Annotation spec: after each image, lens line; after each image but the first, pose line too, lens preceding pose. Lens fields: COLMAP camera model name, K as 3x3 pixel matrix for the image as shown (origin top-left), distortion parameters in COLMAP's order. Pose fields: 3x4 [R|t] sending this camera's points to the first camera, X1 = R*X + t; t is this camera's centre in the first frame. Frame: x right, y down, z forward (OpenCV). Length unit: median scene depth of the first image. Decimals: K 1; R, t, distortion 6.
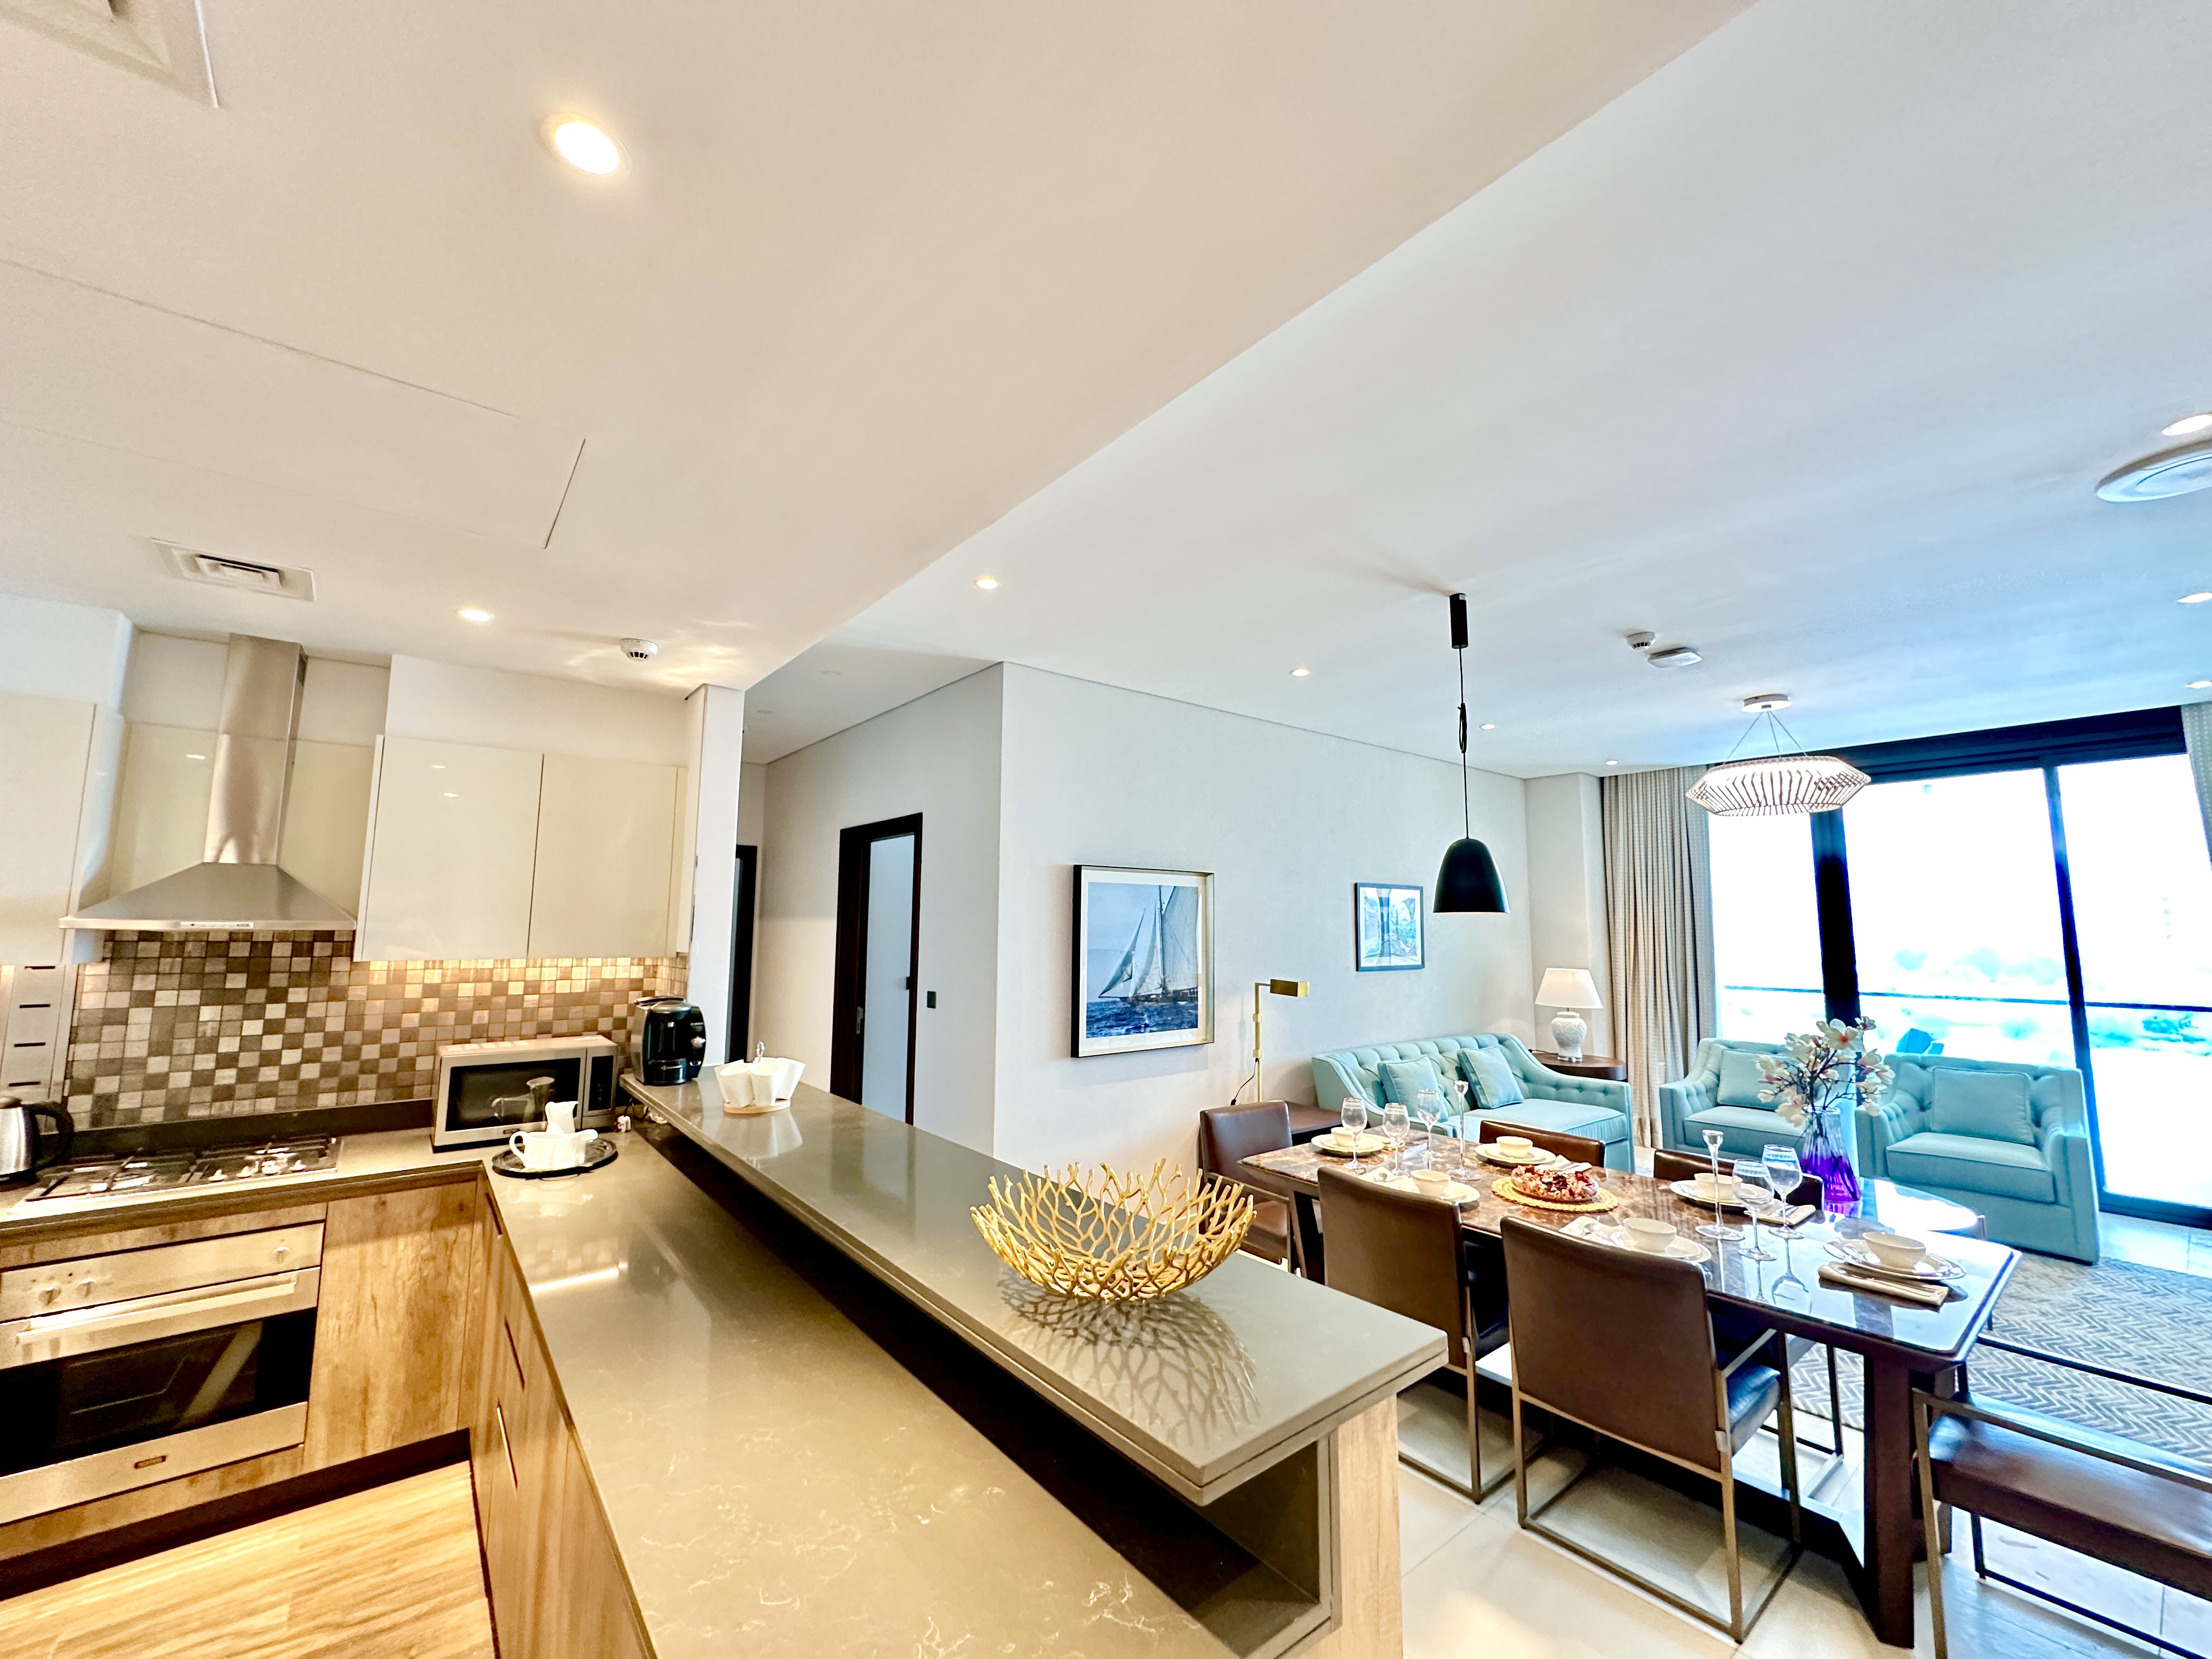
lens RADIAL K [[897.8, 0, 1112.5], [0, 897.8, 827.8], [0, 0, 1]] dist [-0.002568, 0.001218]
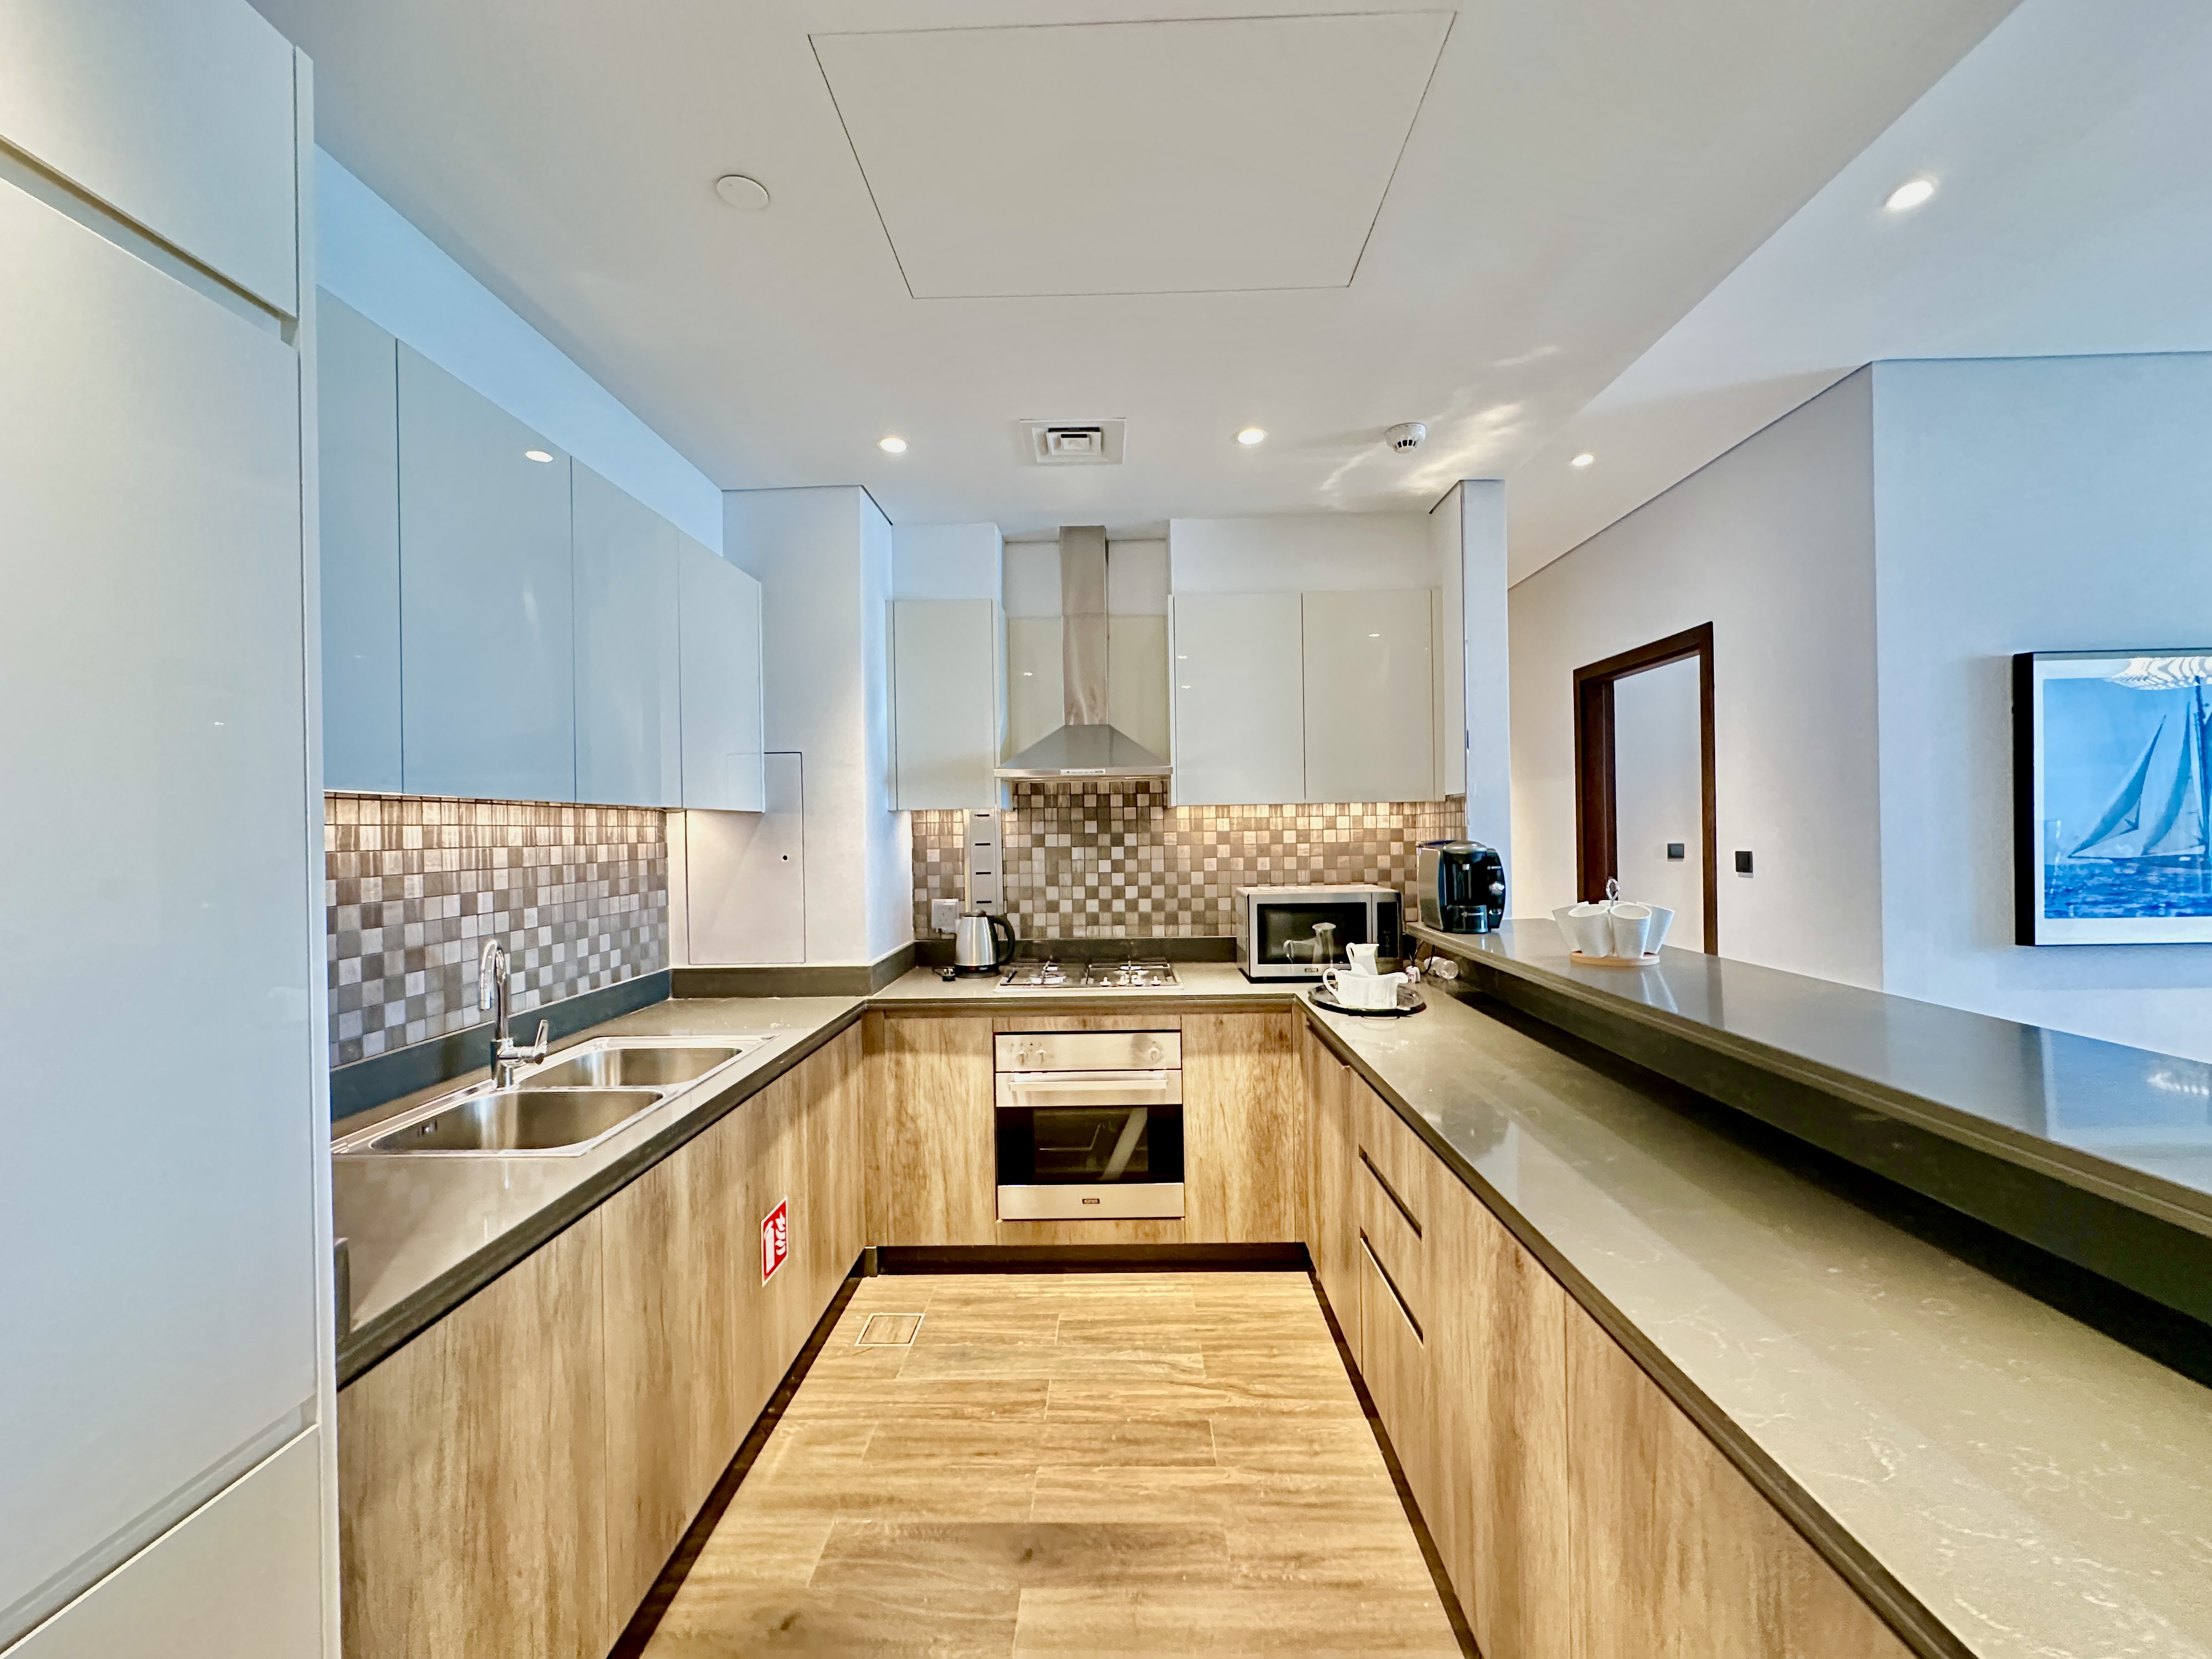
lens RADIAL K [[897.8, 0, 1094.4], [0, 897.8, 828.6], [0, 0, 1]] dist [-0.002568, 0.001218]
pose [[0.760116, -0.020596, -0.649461, -0.195050], [0.095590, 0.992167, 0.080413, 0.075307], [0.642718, -0.123206, 0.756131, 0.100263]]
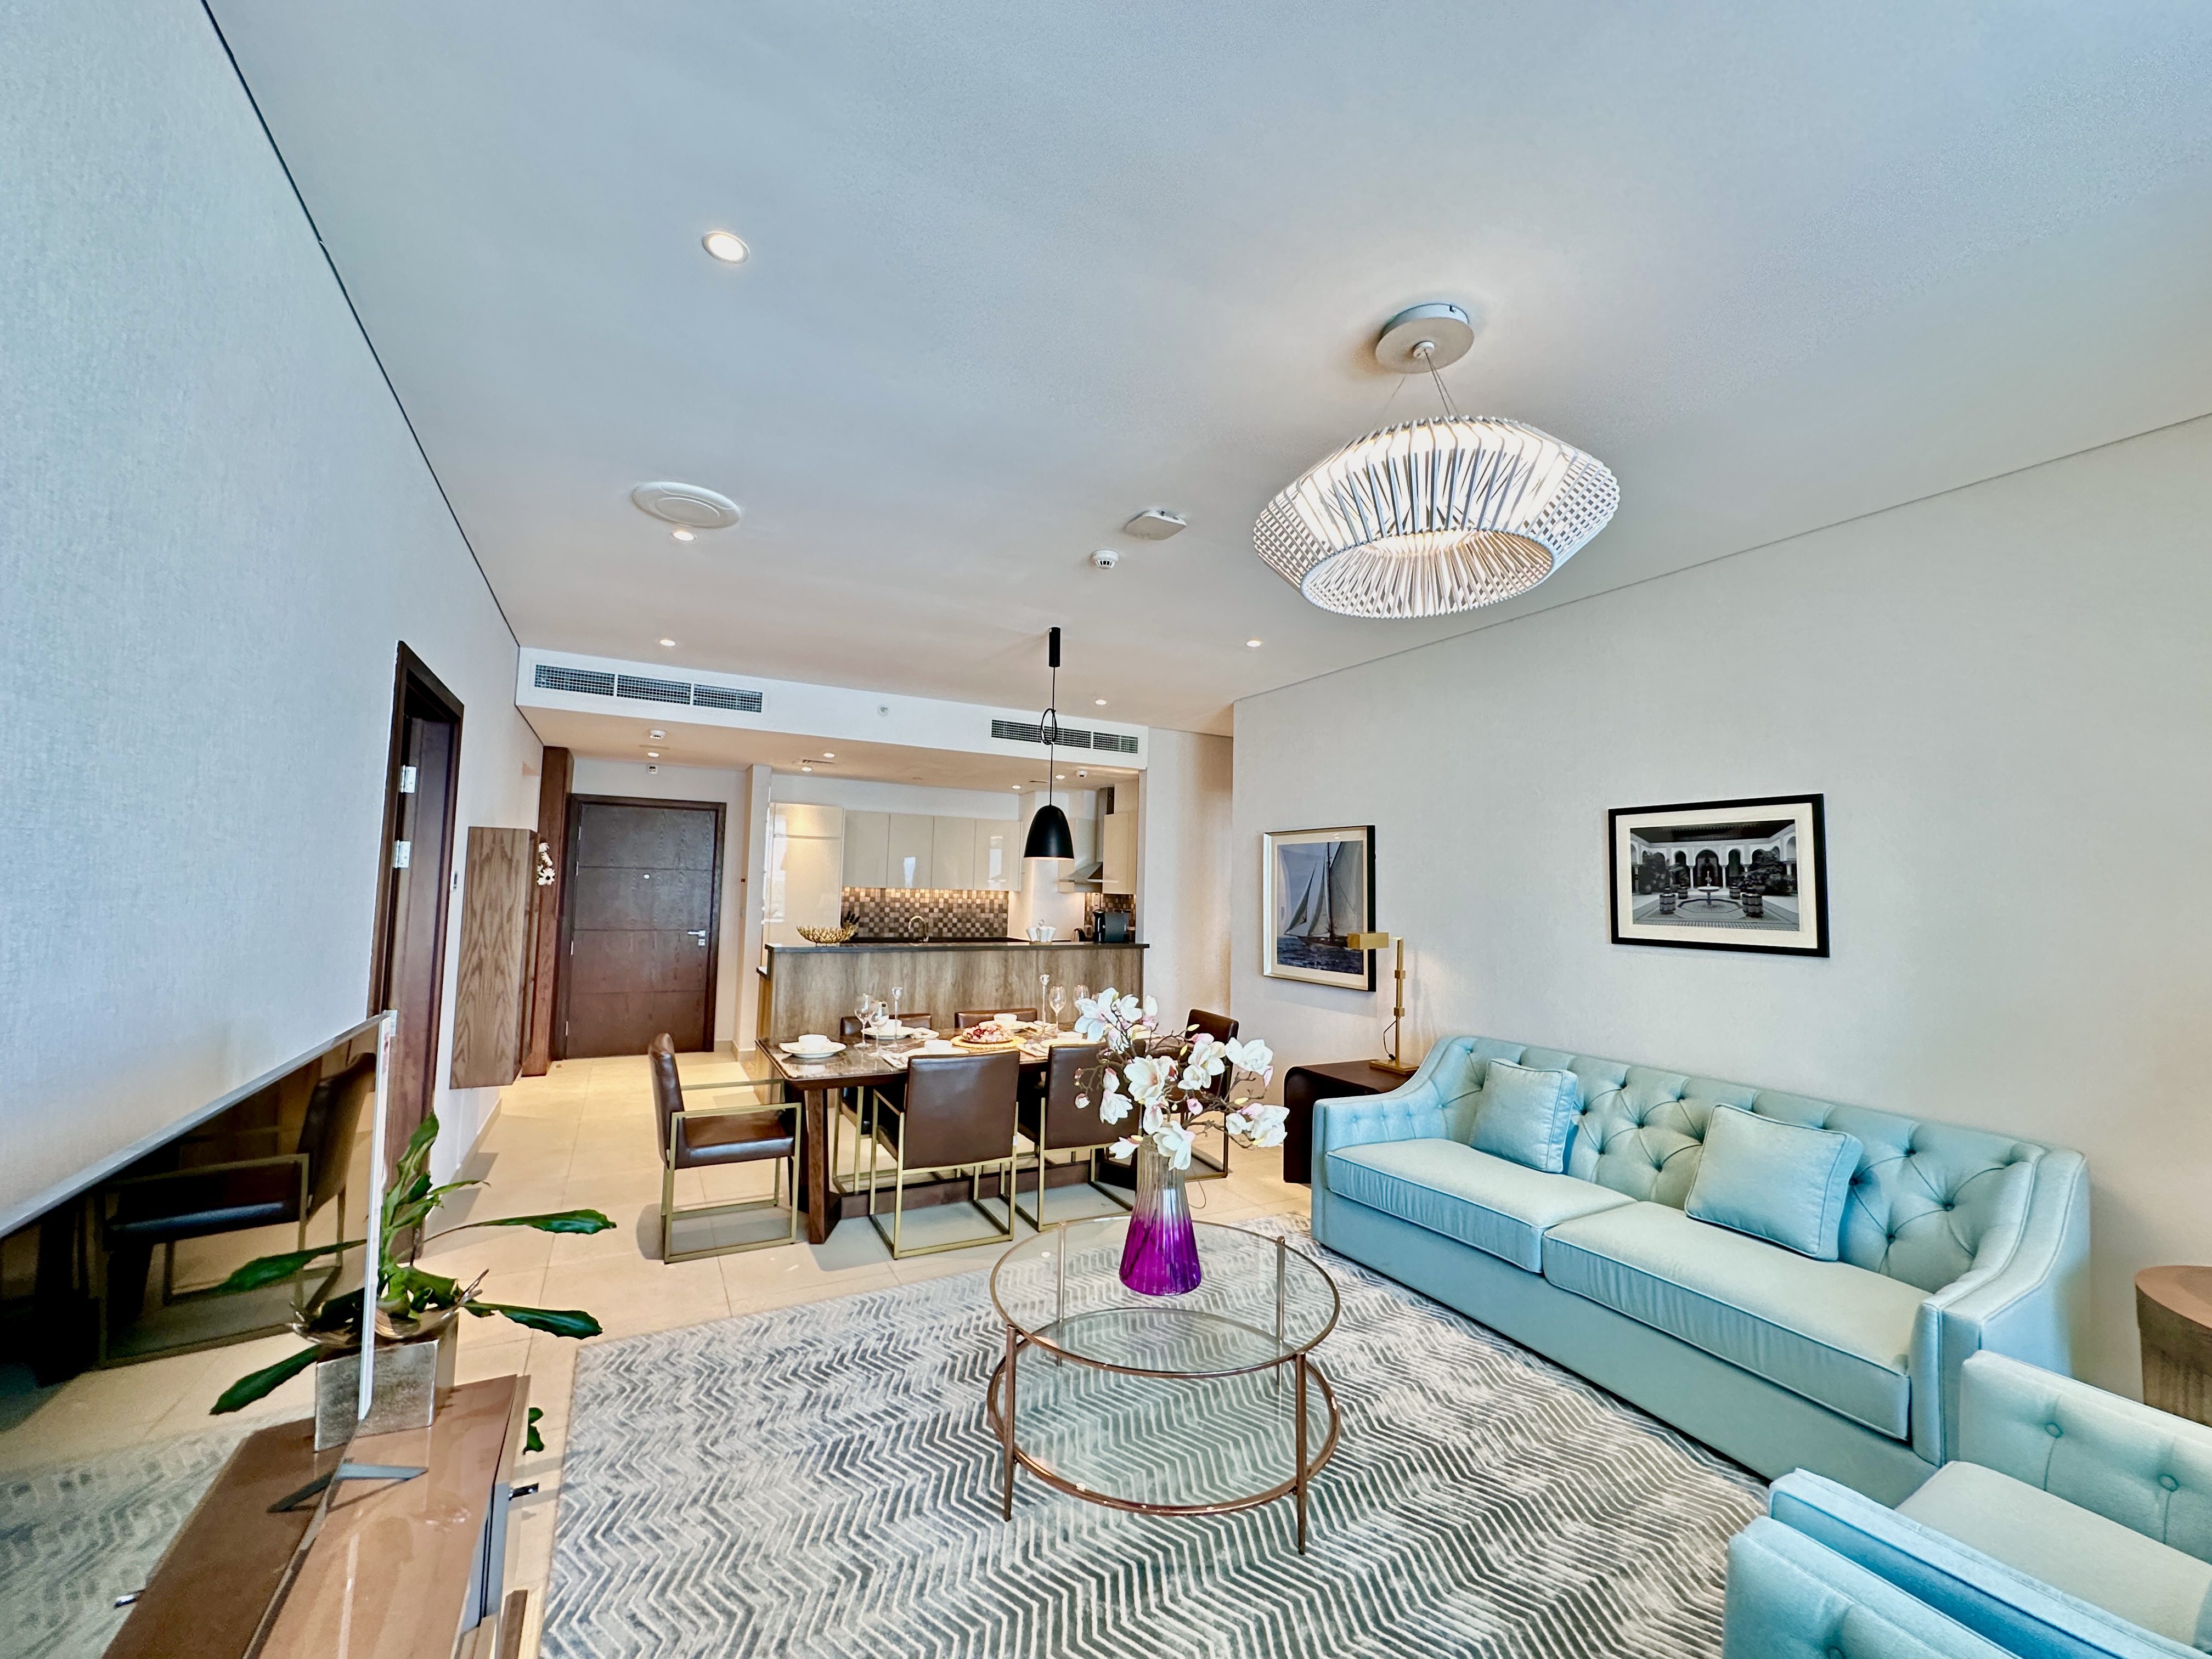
lens RADIAL K [[897.8, 0, 1107.5], [0, 897.8, 829.1], [0, 0, 1]] dist [-0.002568, 0.001218]
pose [[-0.211426, -0.085614, -0.973637, 1.967544], [0.076323, 0.991668, -0.103773, 0.233091], [0.974409, -0.096251, -0.203131, 1.560997]]
